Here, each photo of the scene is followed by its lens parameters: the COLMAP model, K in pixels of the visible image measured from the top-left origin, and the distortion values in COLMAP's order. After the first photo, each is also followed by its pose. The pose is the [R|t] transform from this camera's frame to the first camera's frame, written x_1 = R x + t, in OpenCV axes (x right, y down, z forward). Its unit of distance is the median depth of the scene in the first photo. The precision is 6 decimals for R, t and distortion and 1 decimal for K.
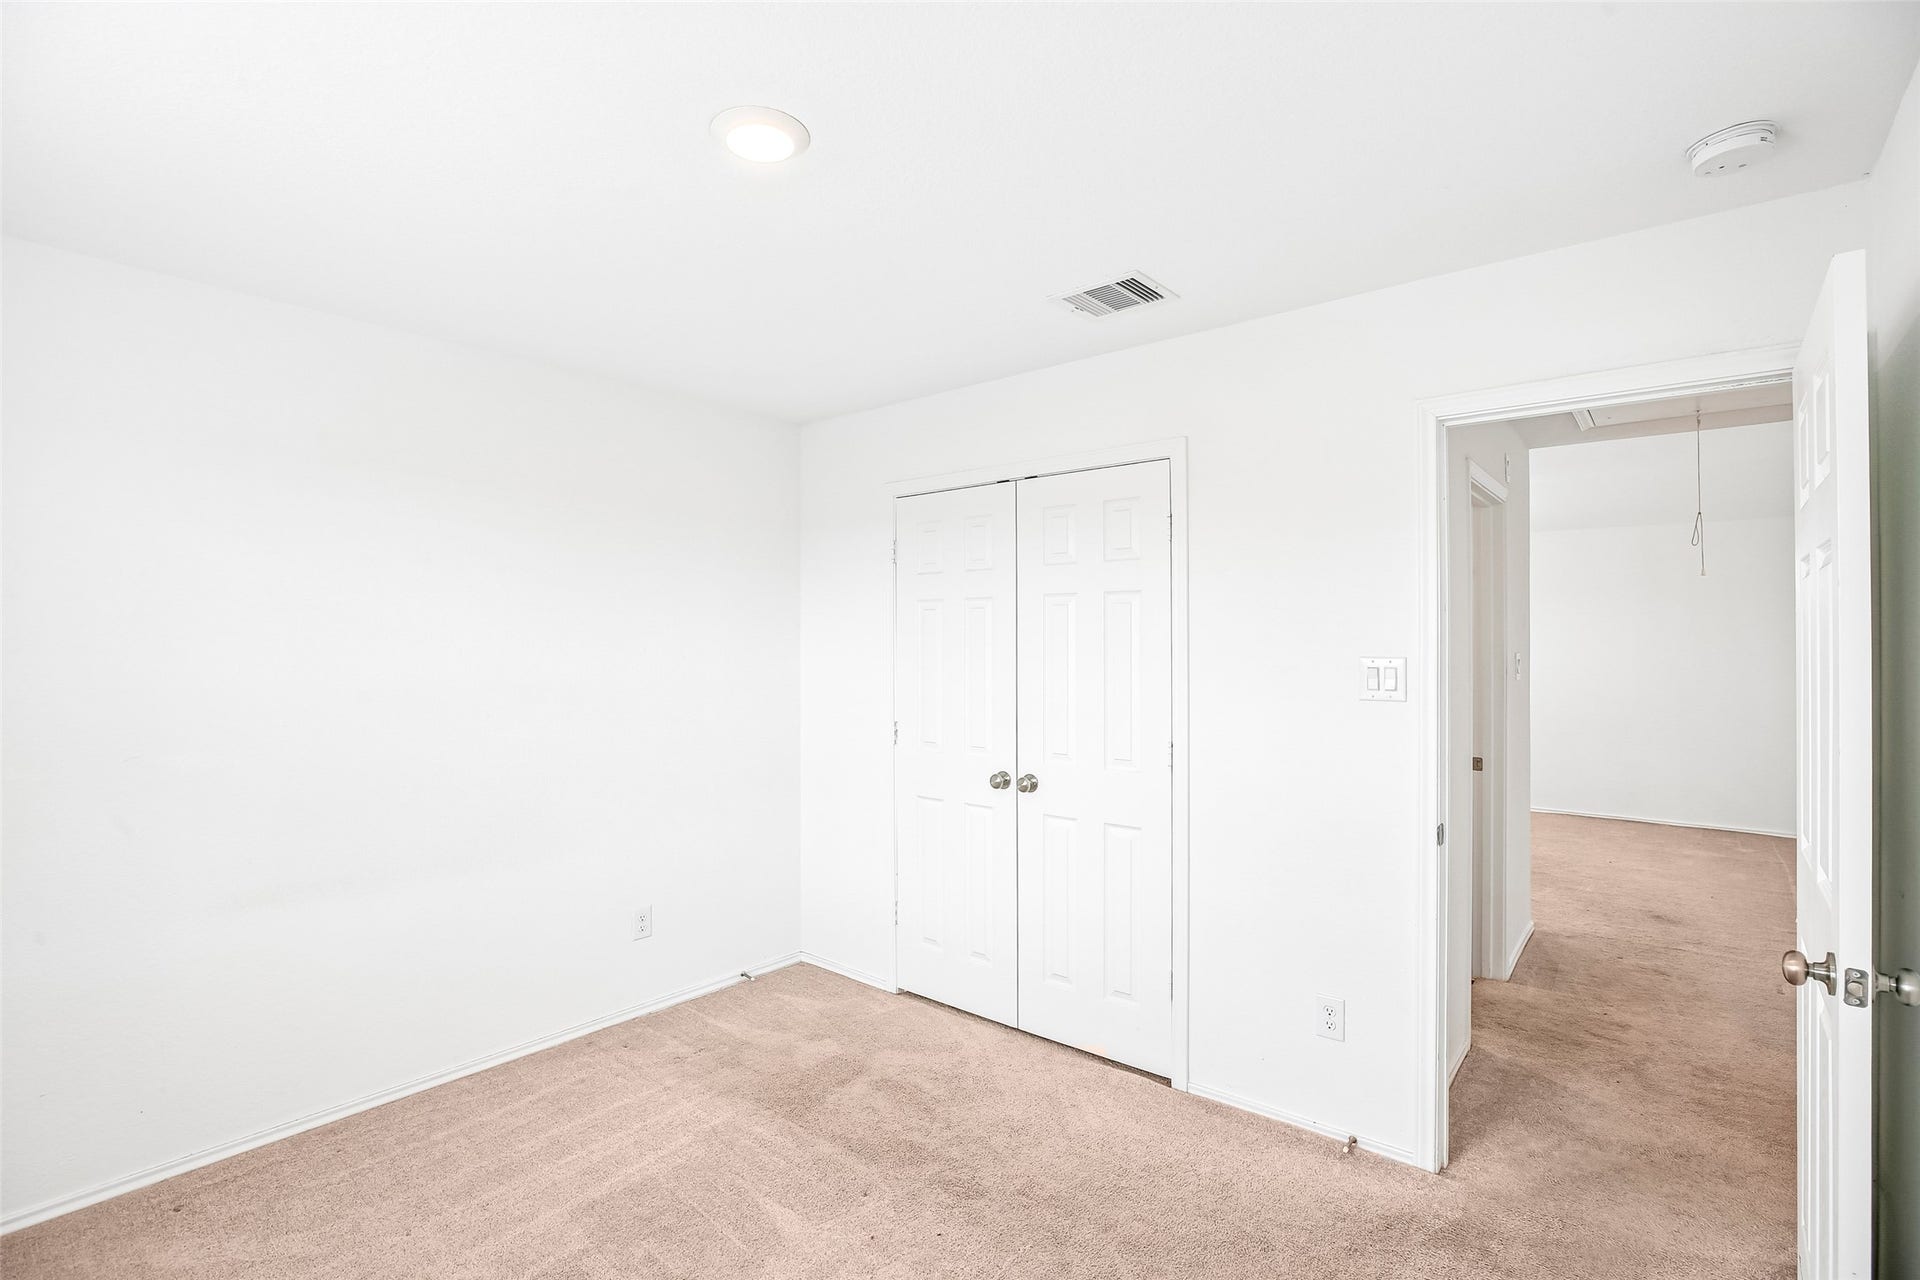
lens RADIAL K [[885.8, 0, 956.2], [0, 885.8, 642.7], [0, 0, 1]] dist [-0.020156, 0.000890]
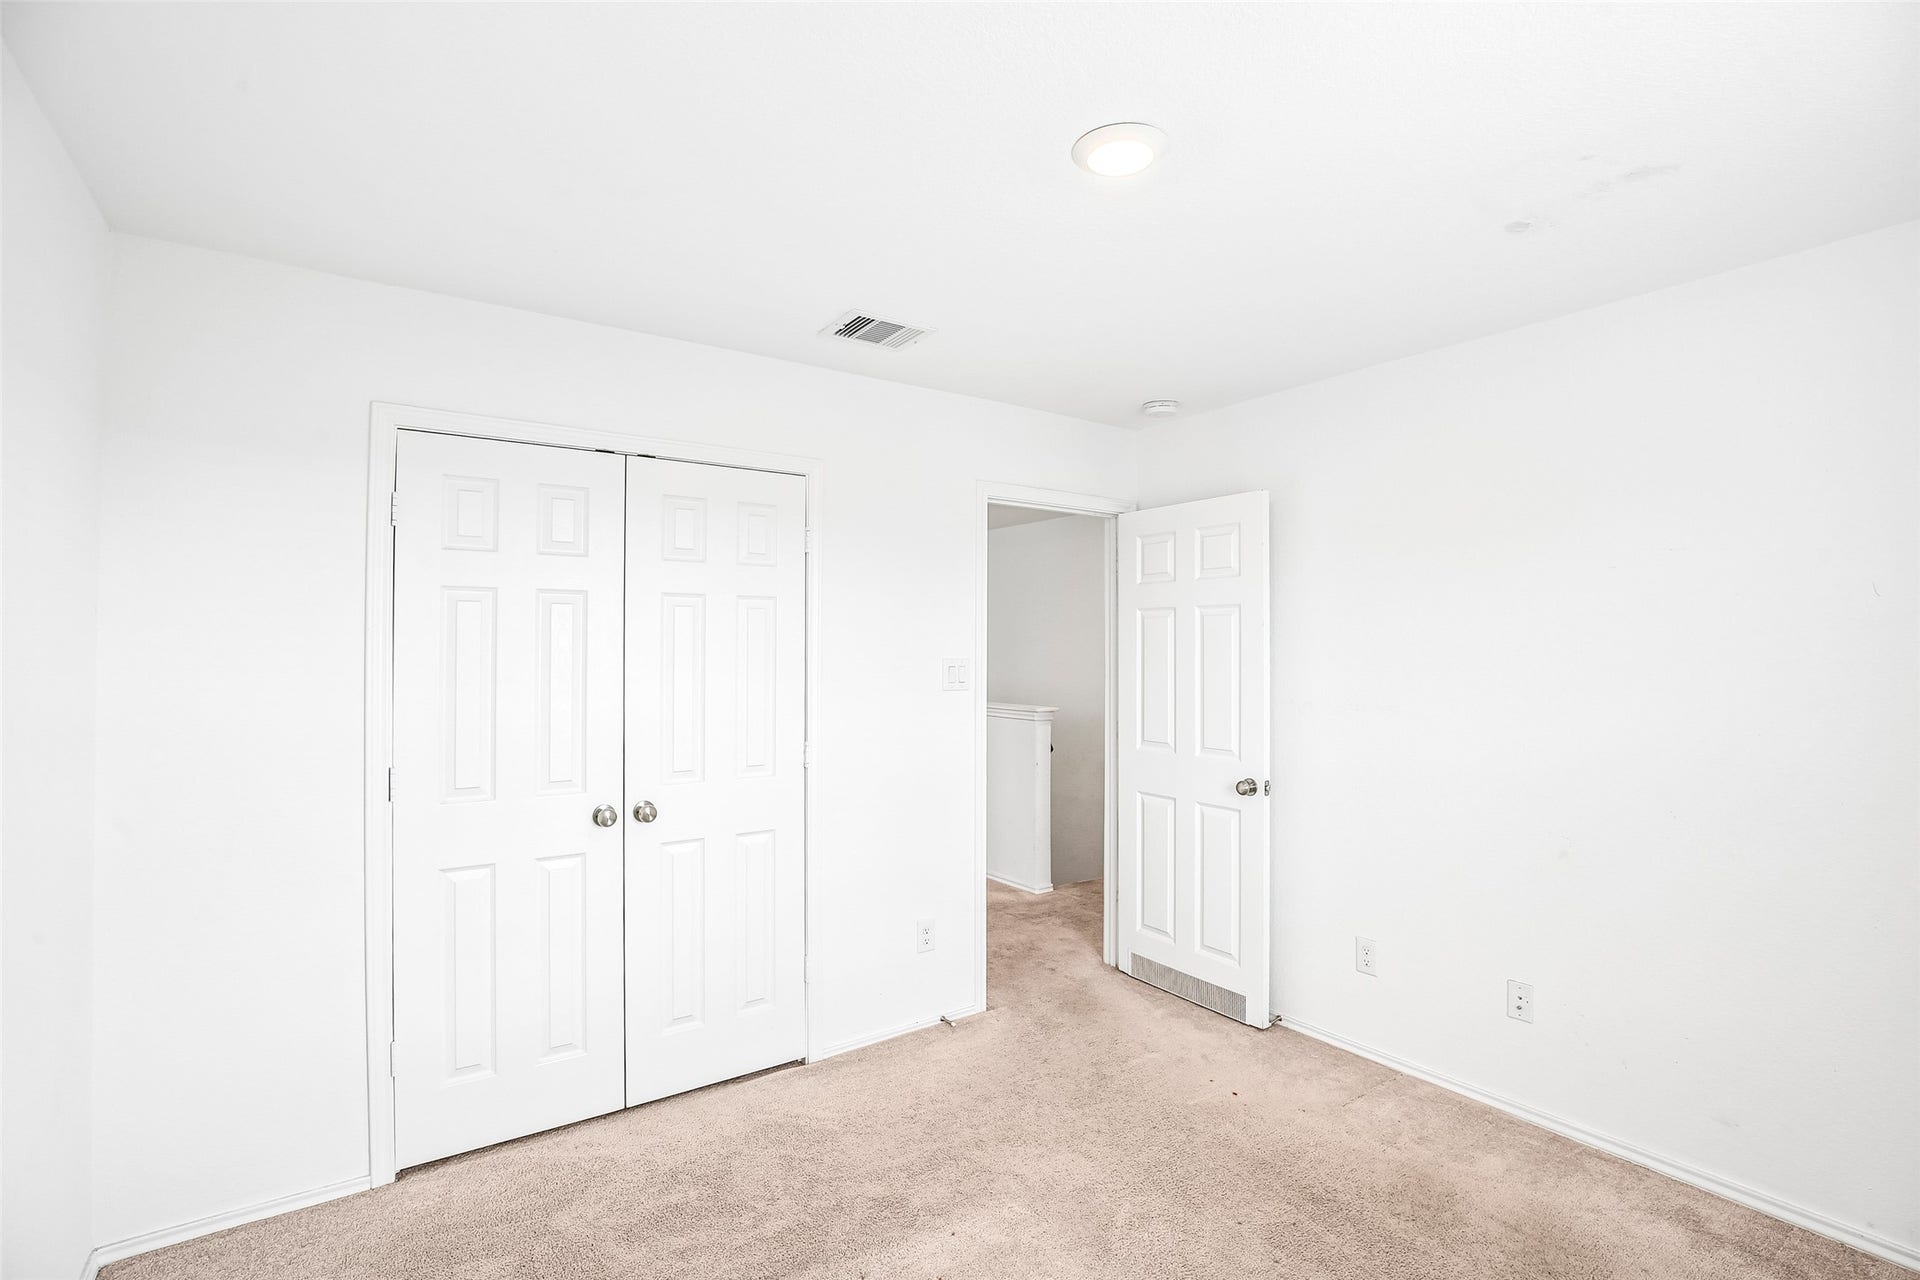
lens RADIAL K [[885.8, 0, 956.2], [0, 885.8, 642.7], [0, 0, 1]] dist [-0.020156, 0.000890]
pose [[0.282887, -0.001798, 0.959152, -0.729147], [-0.001095, 0.999997, 0.002198, -0.009825], [-0.959153, -0.001672, 0.282884, 0.523098]]
